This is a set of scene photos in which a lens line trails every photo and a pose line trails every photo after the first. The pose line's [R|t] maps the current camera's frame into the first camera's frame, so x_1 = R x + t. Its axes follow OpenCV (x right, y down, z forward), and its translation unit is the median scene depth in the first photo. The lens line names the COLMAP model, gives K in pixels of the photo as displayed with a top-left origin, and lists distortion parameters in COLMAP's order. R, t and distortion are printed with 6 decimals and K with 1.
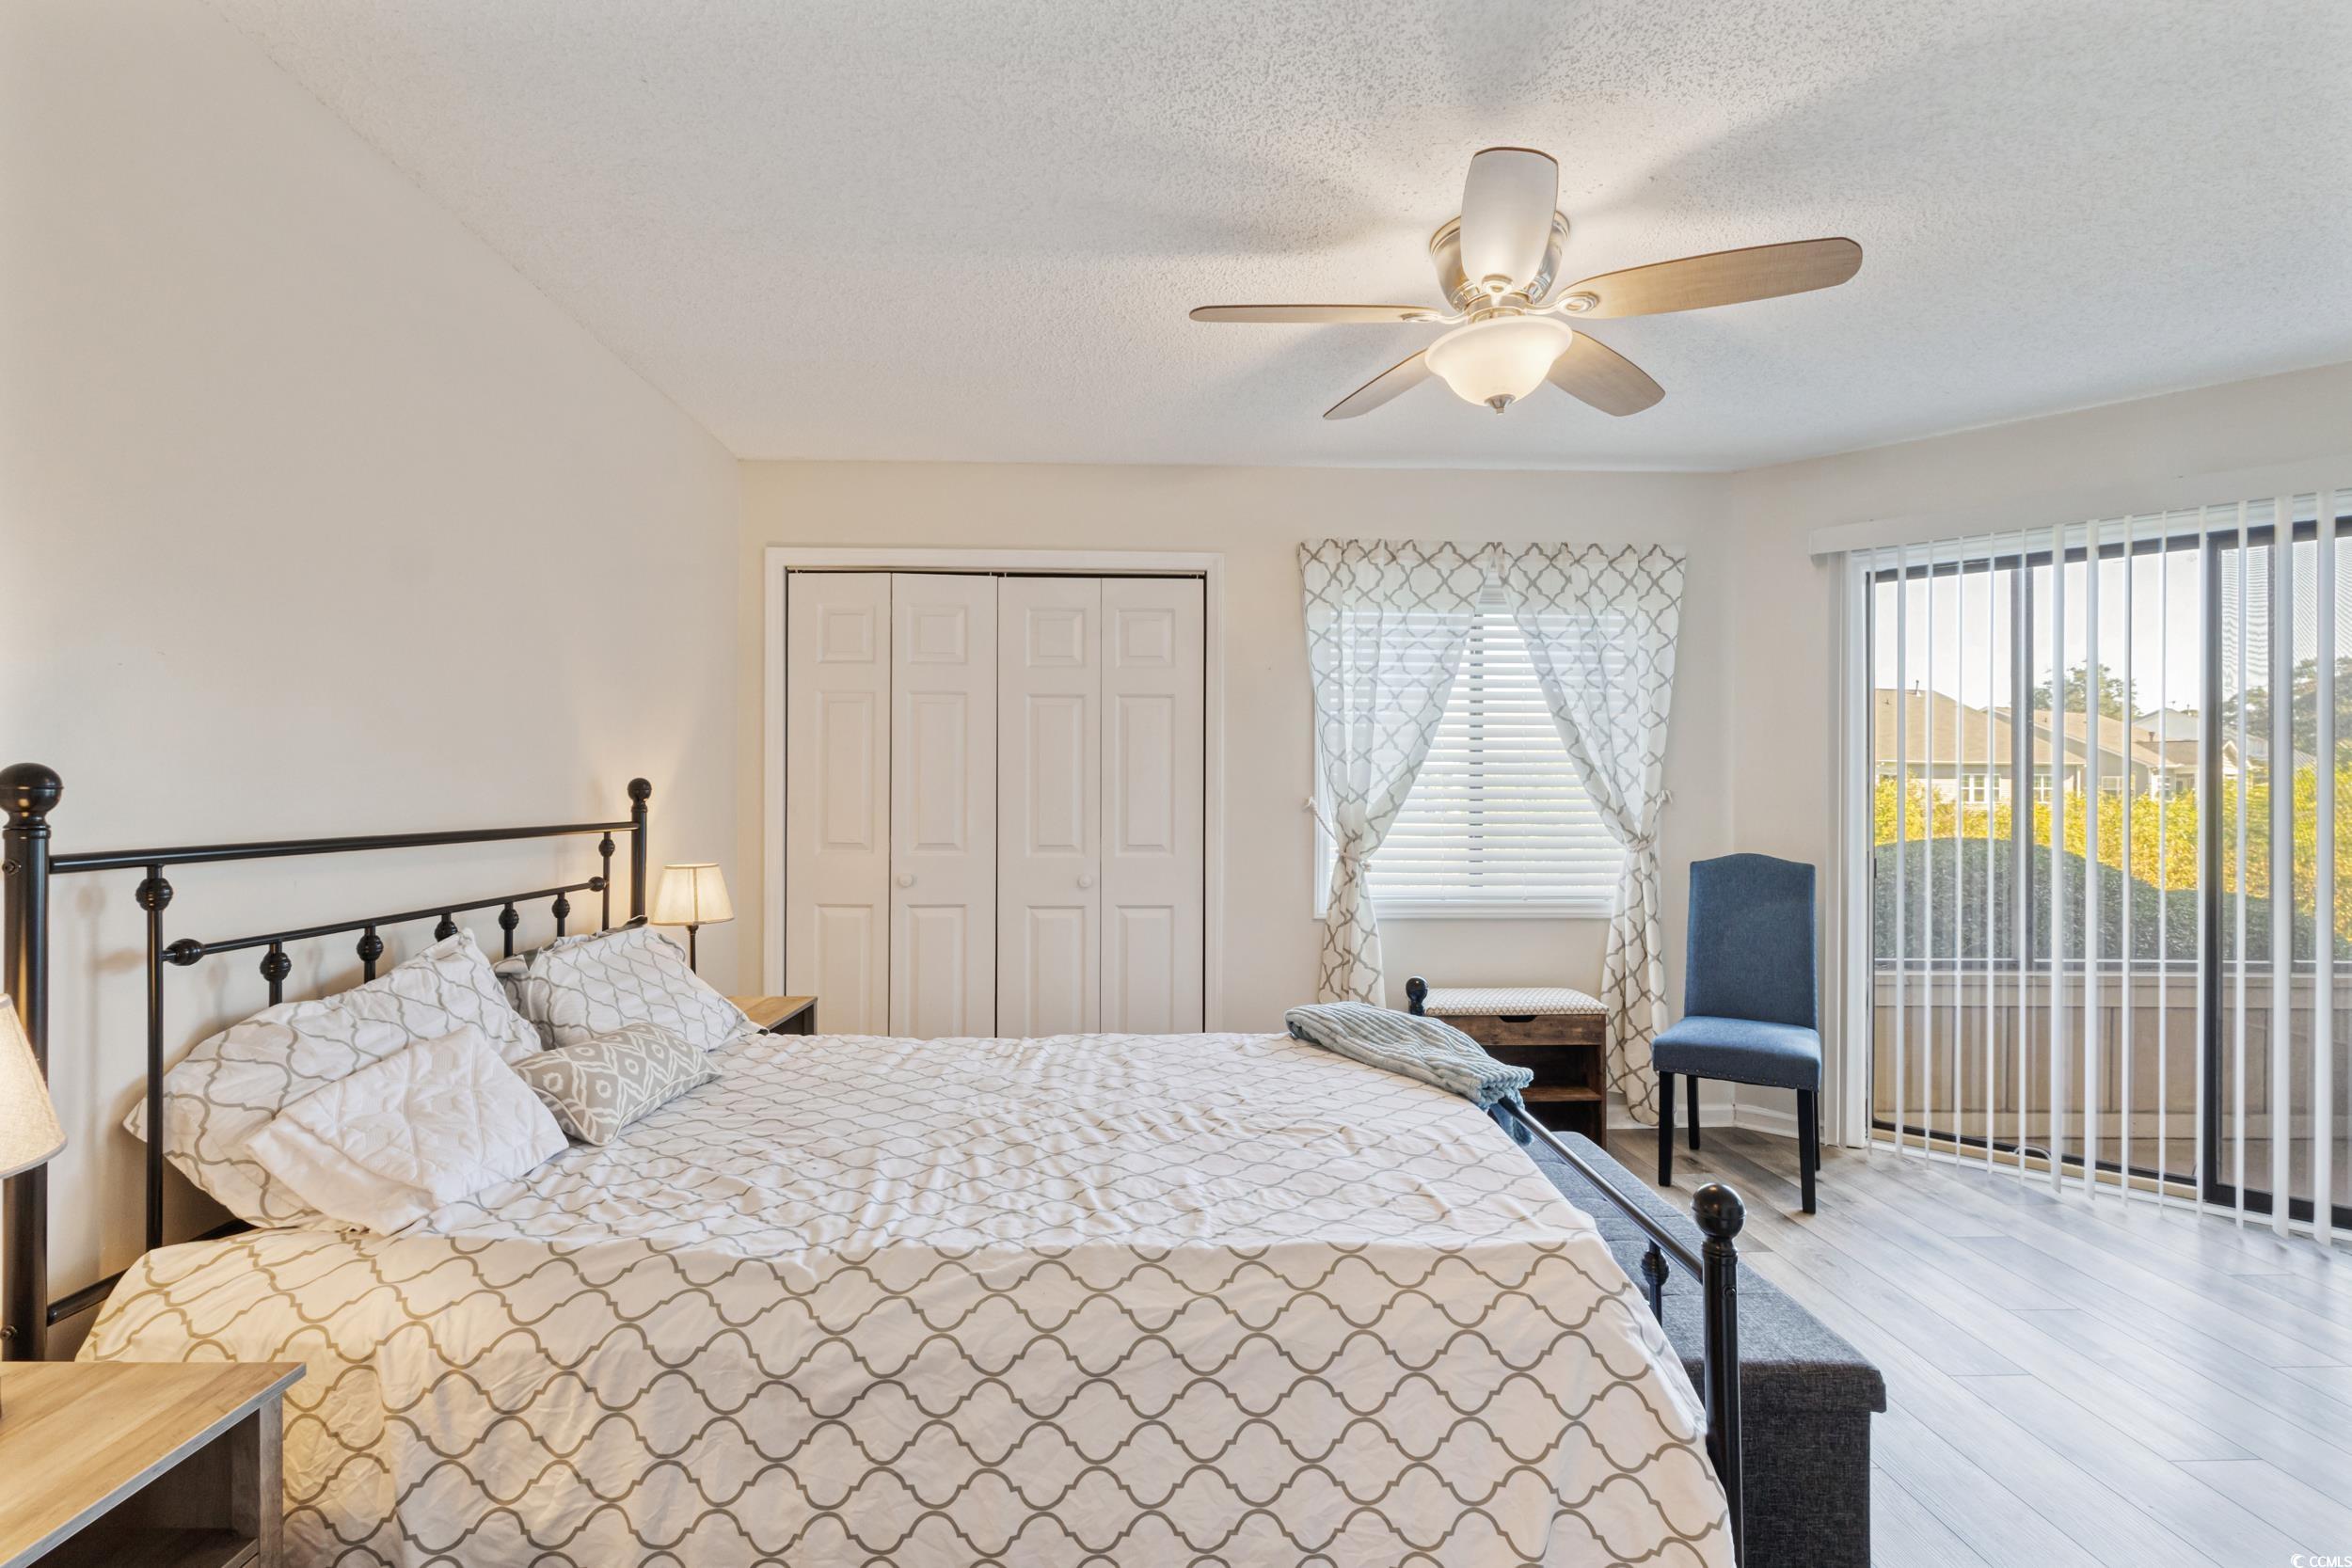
lens RADIAL K [[1093.3, 0, 1169.1], [0, 1093.3, 788.3], [0, 0, 1]] dist [0.003259, 0.002065]
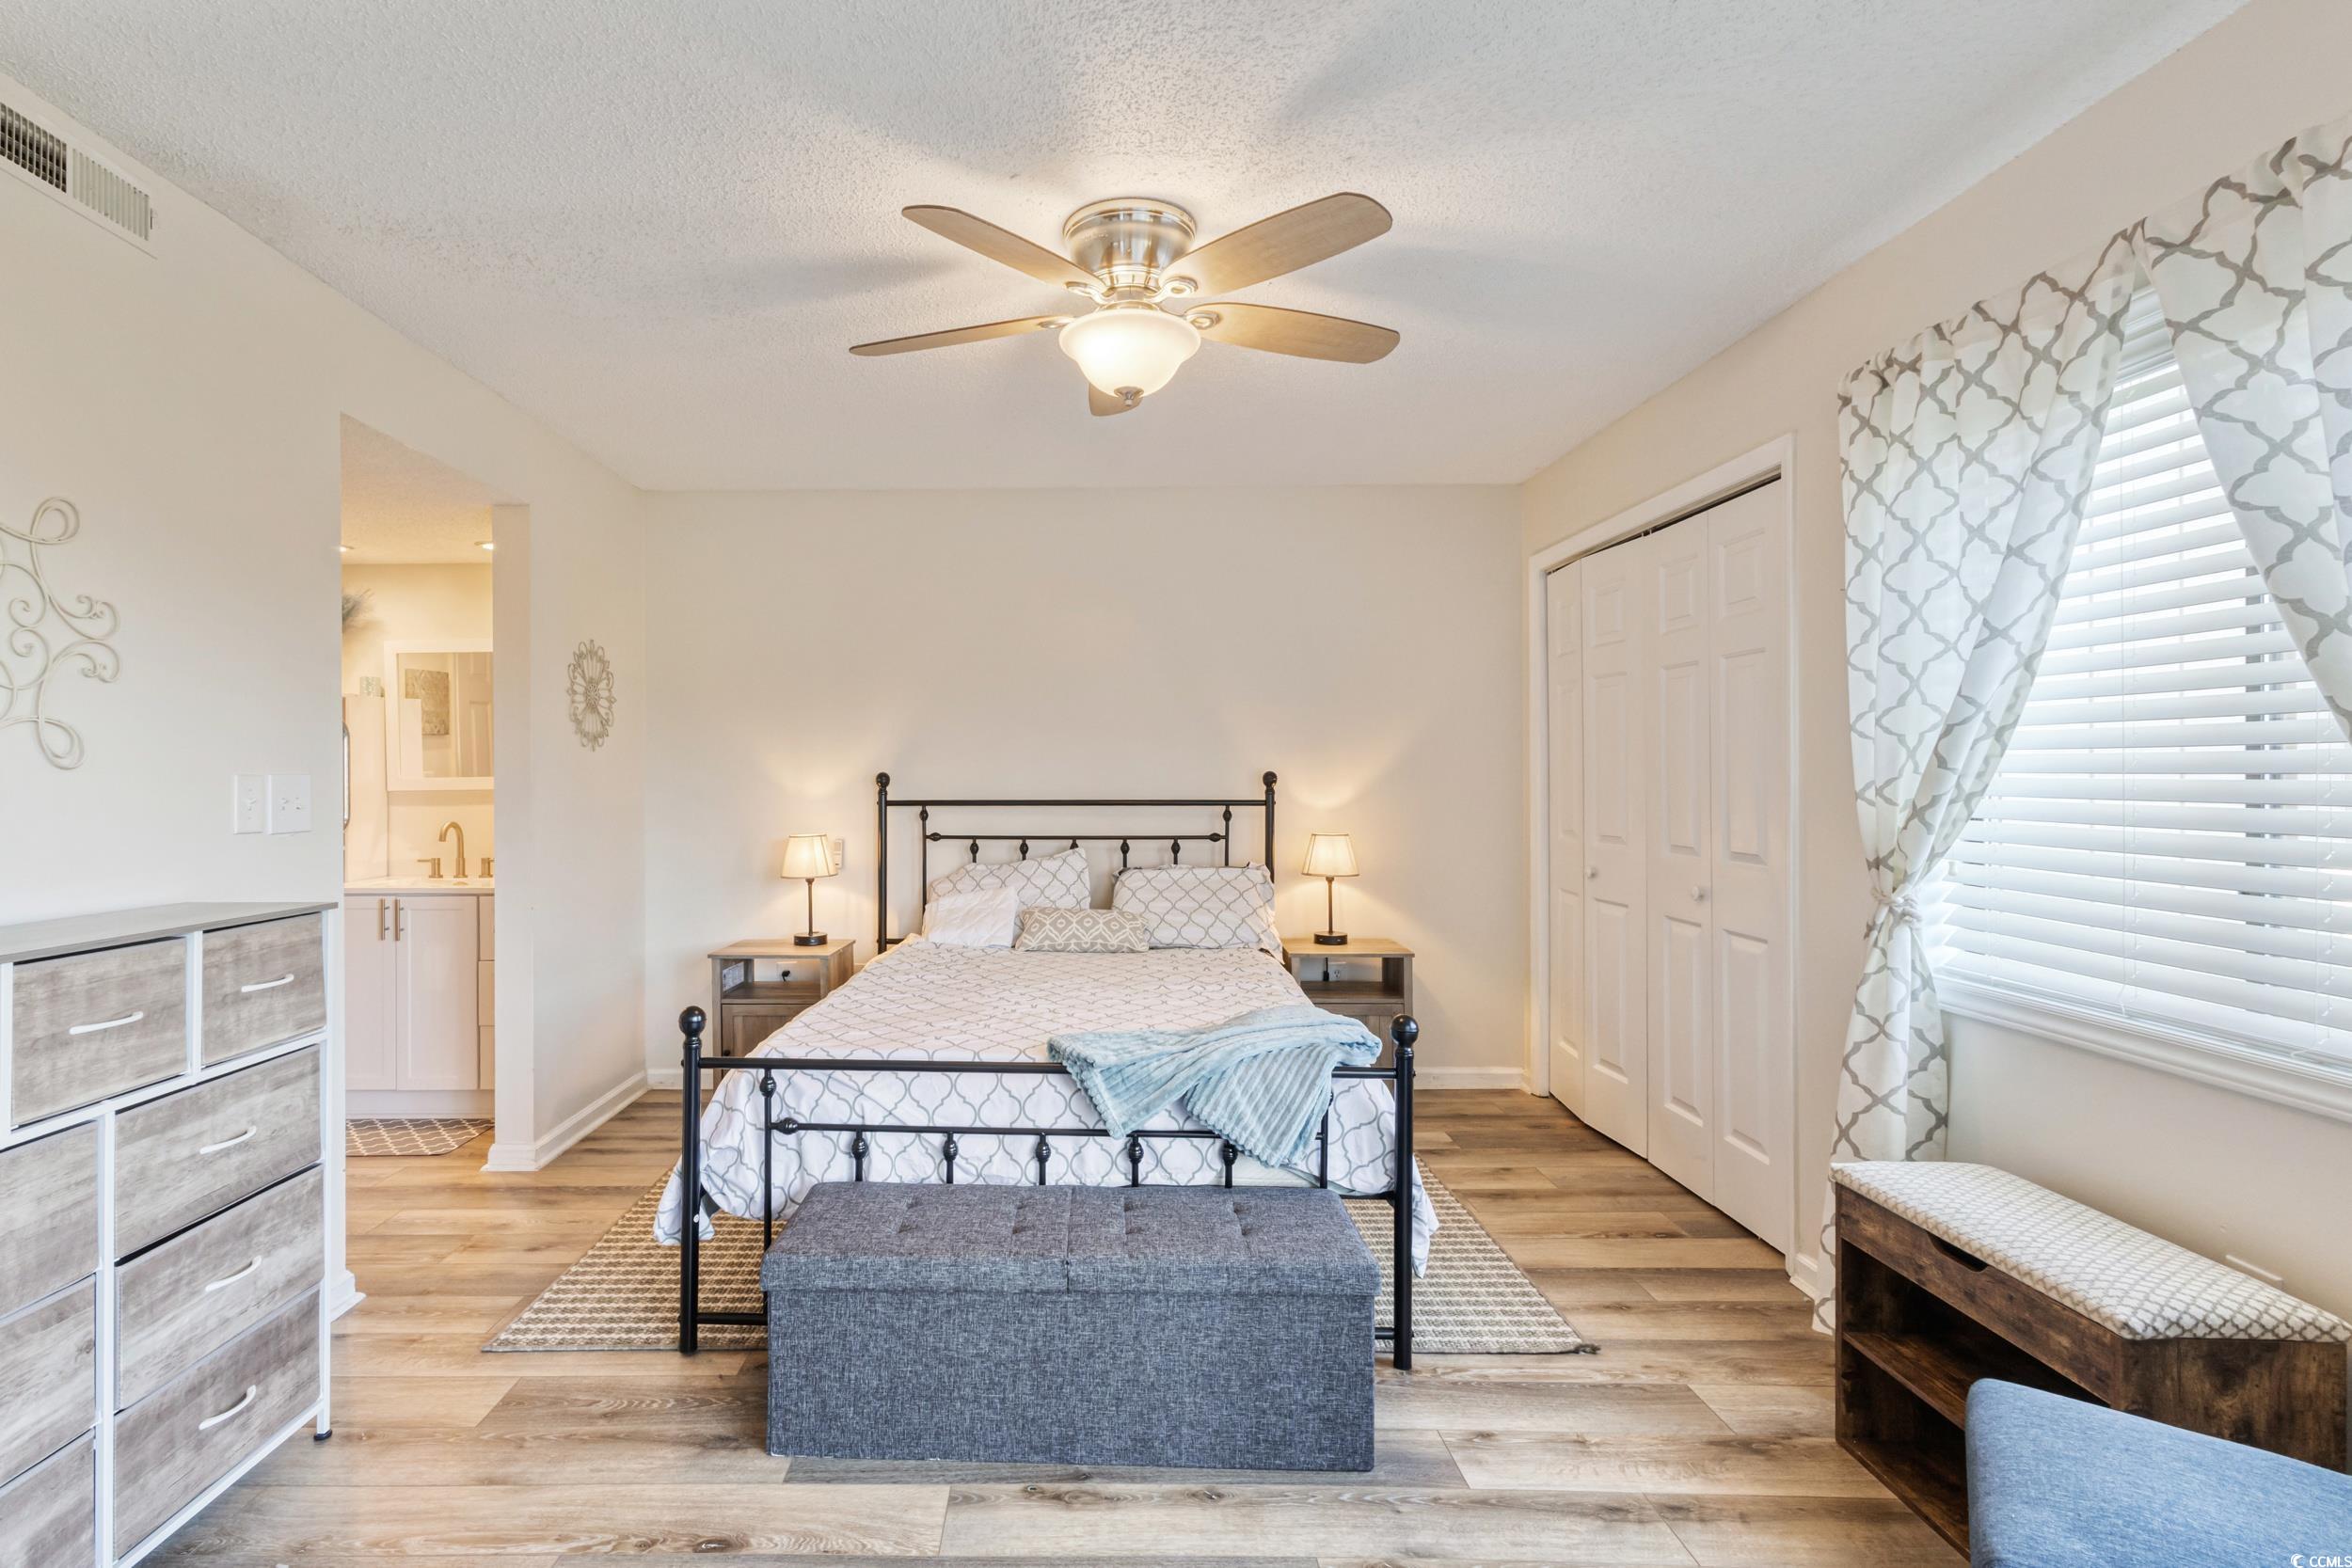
lens RADIAL K [[1093.3, 0, 1172.0], [0, 1093.3, 777.6], [0, 0, 1]] dist [0.003259, 0.002065]
pose [[0.025212, -0.001066, -0.999682, 1.518845], [0.001934, 0.999998, -0.001018, 0.000854], [0.999680, -0.001907, 0.025214, 1.226562]]
